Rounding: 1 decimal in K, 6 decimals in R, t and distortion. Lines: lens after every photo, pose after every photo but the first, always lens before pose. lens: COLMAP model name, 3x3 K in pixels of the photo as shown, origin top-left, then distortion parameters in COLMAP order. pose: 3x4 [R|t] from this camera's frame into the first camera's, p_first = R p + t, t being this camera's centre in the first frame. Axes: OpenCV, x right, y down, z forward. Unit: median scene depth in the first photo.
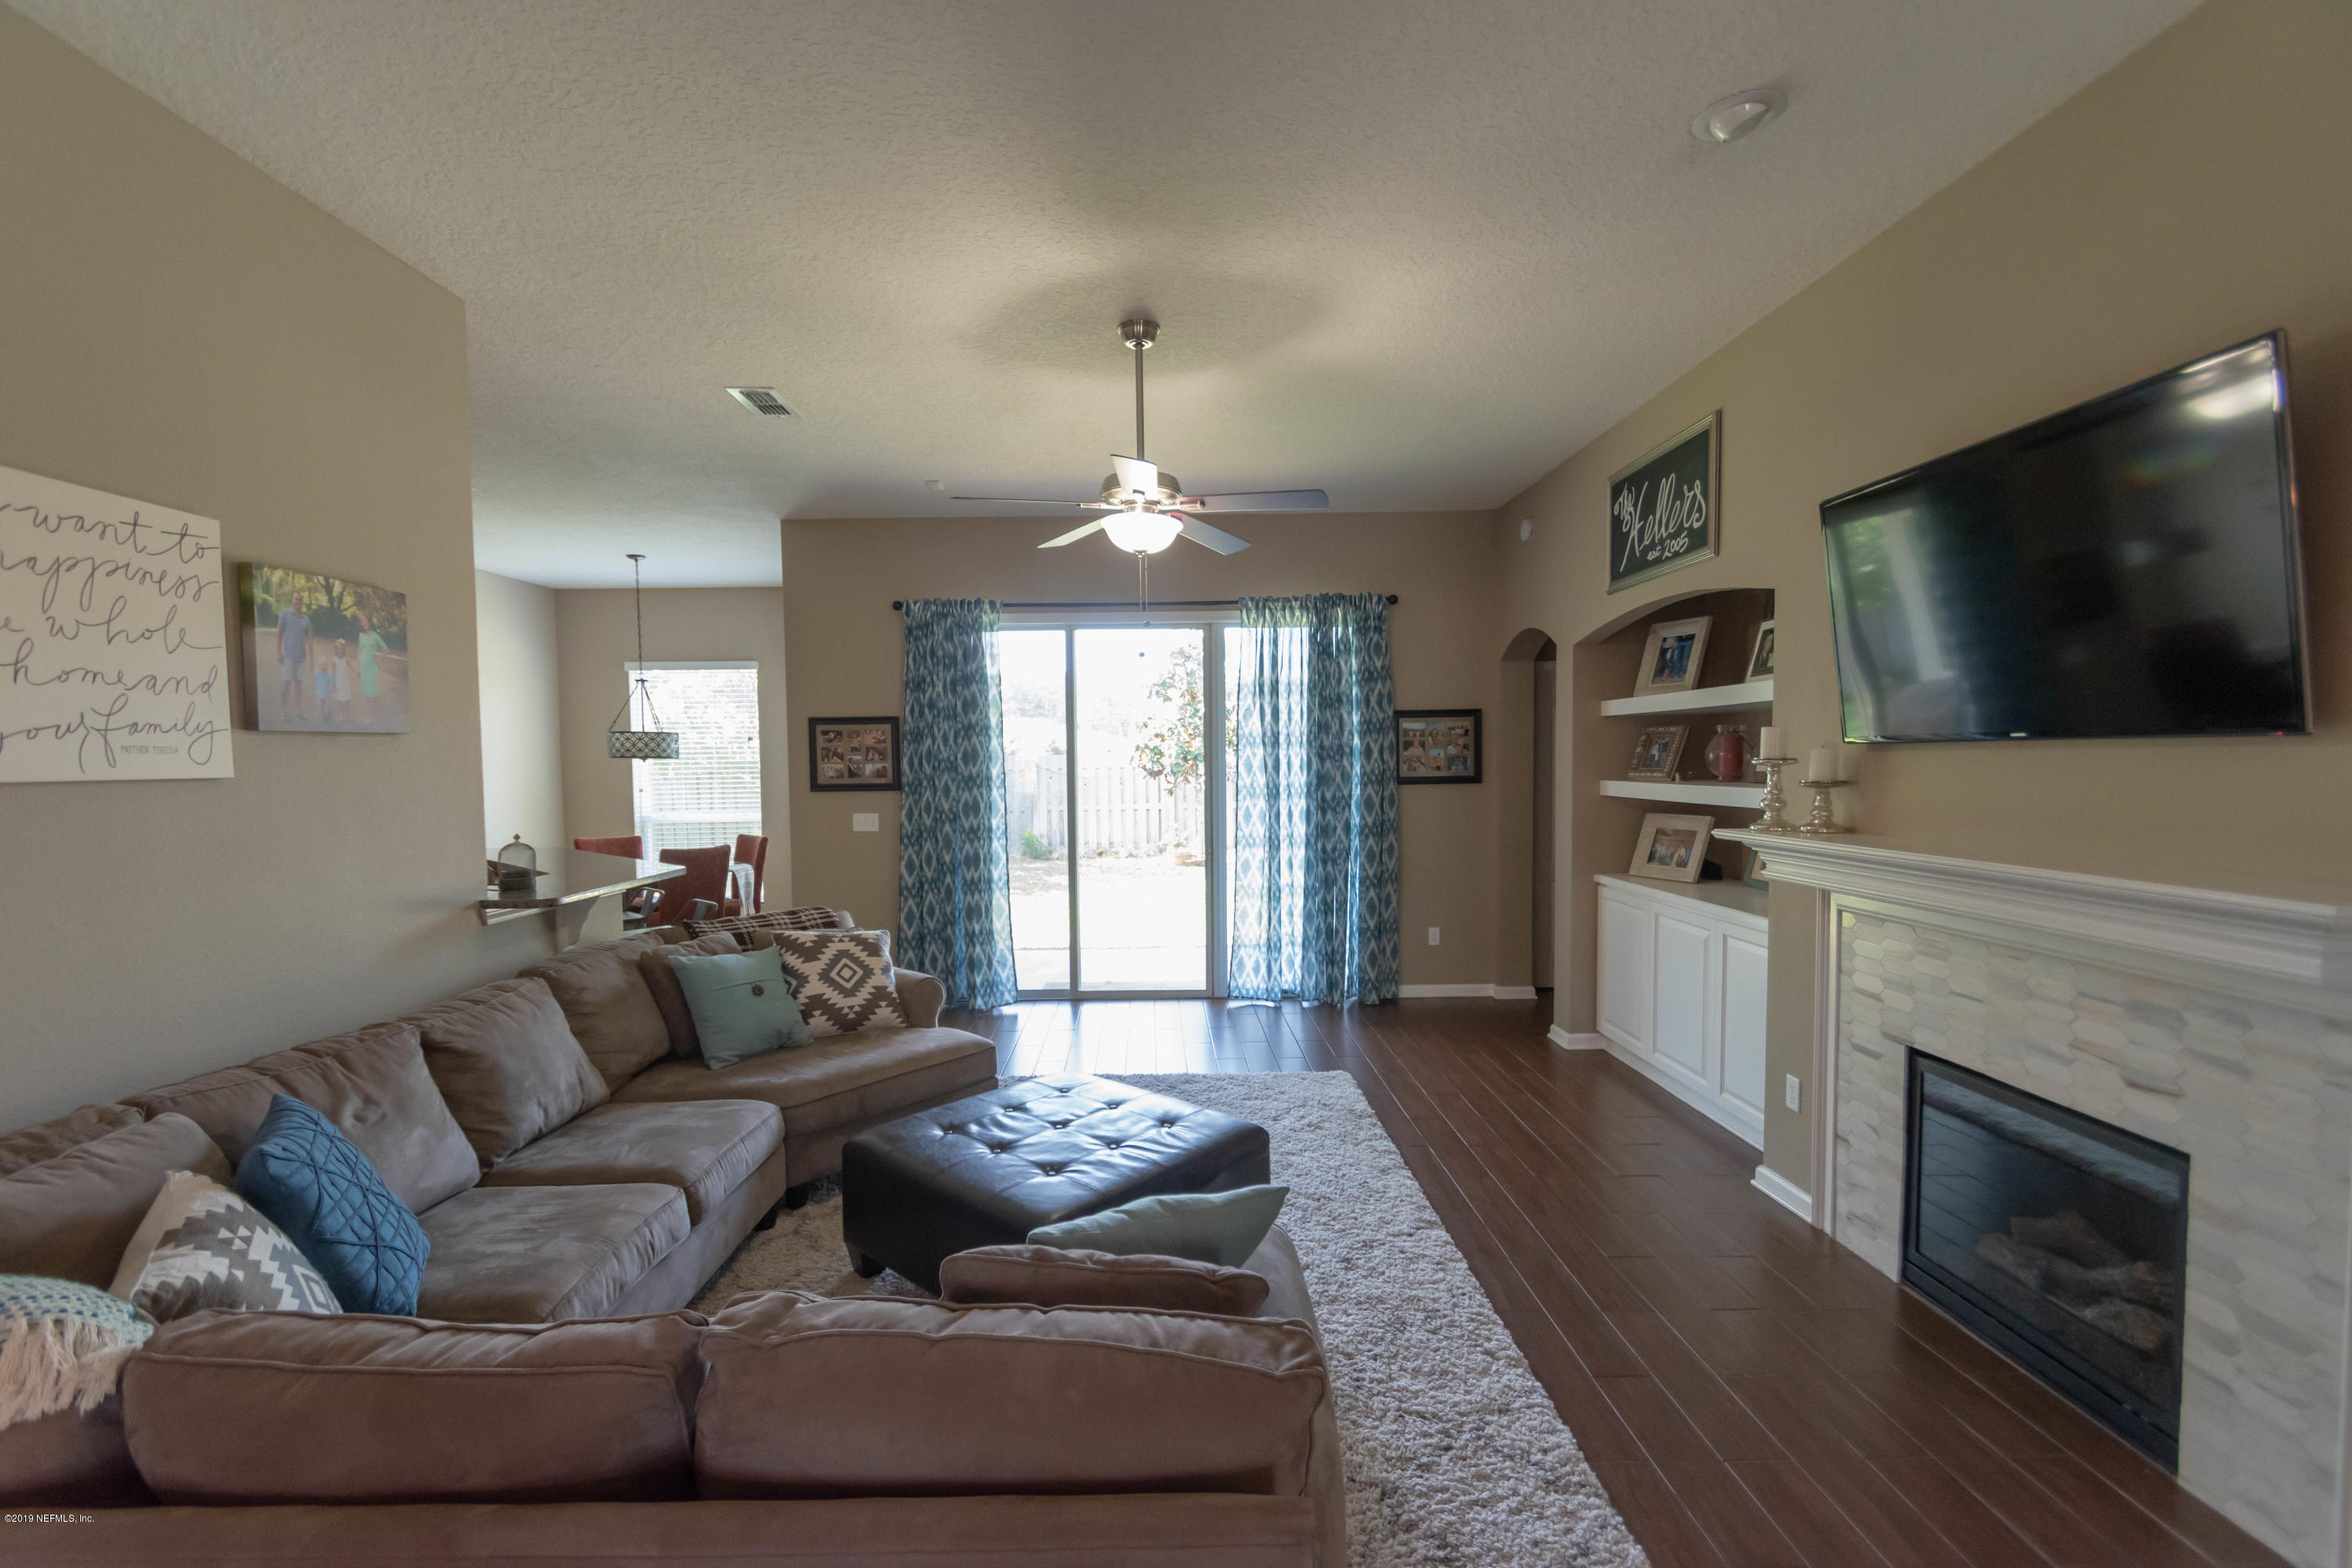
lens RADIAL K [[1024.7, 0, 1168.8], [0, 1024.7, 796.4], [0, 0, 1]] dist [-0.002321, -0.000179]
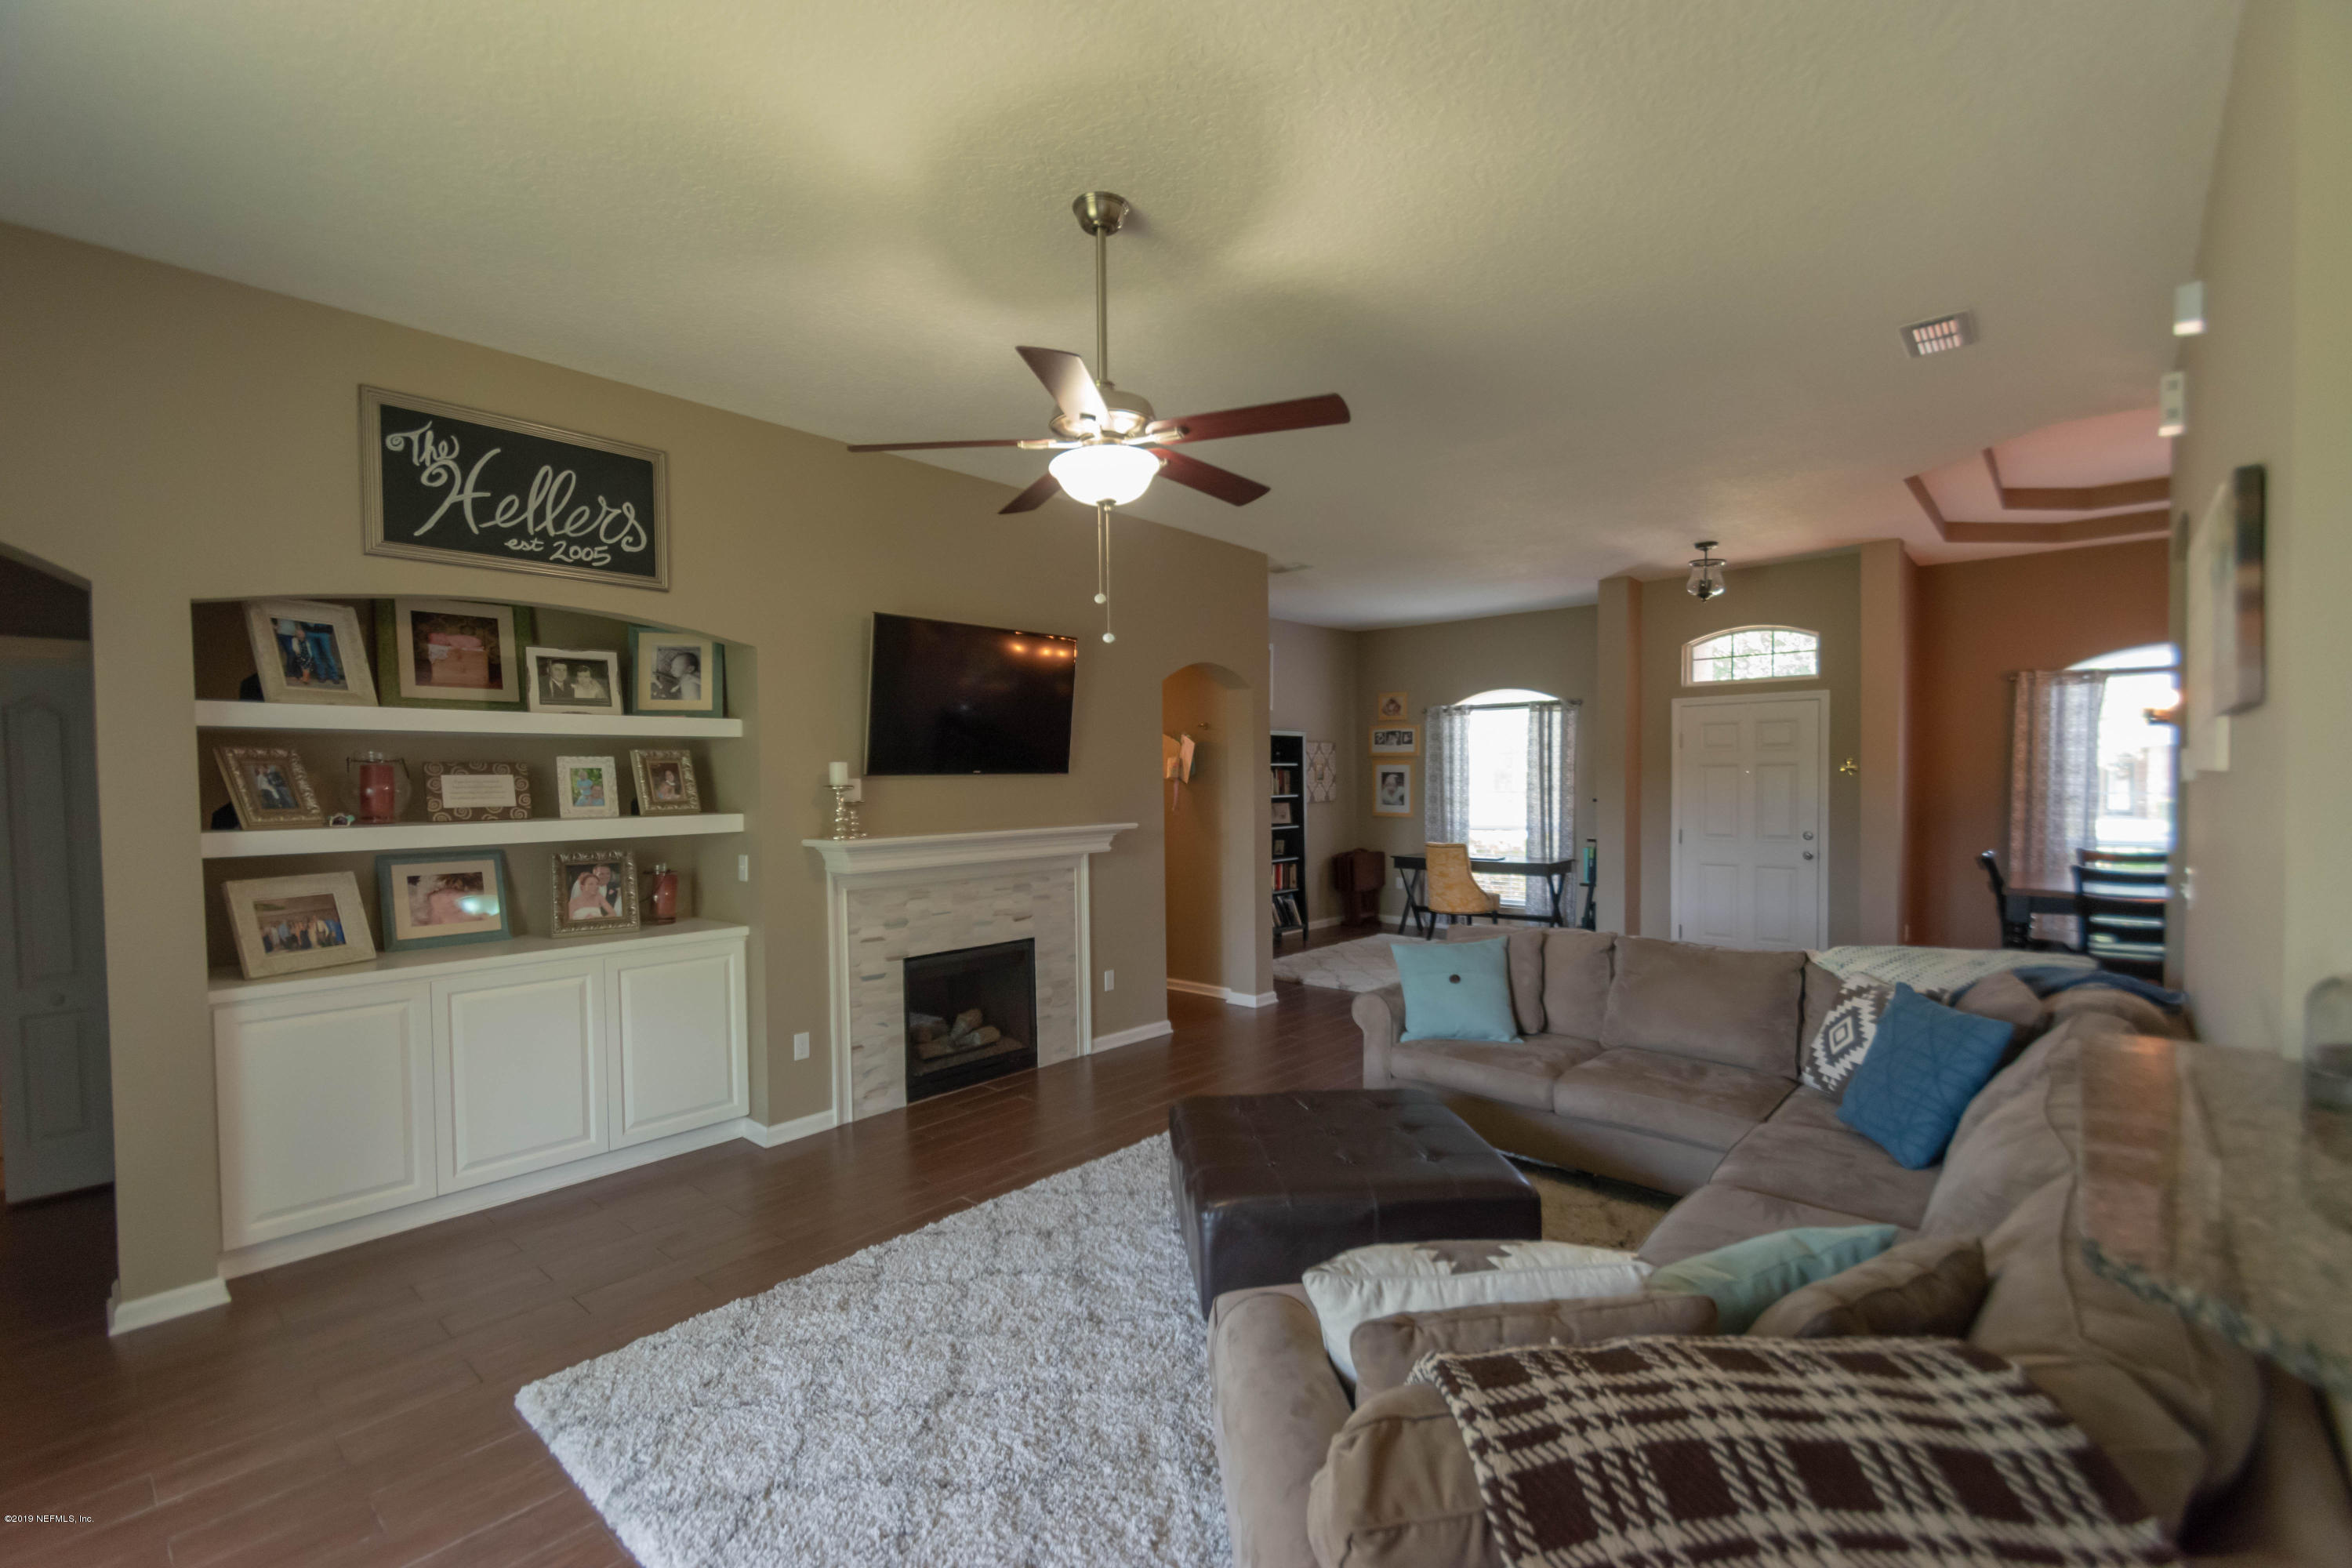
lens RADIAL K [[1024.7, 0, 1173.6], [0, 1024.7, 780.1], [0, 0, 1]] dist [-0.002321, -0.000179]
pose [[-0.729595, -0.002367, 0.683875, -0.695223], [0.033969, 0.998634, 0.039696, -0.090594], [-0.683035, 0.052193, -0.728519, 1.815385]]
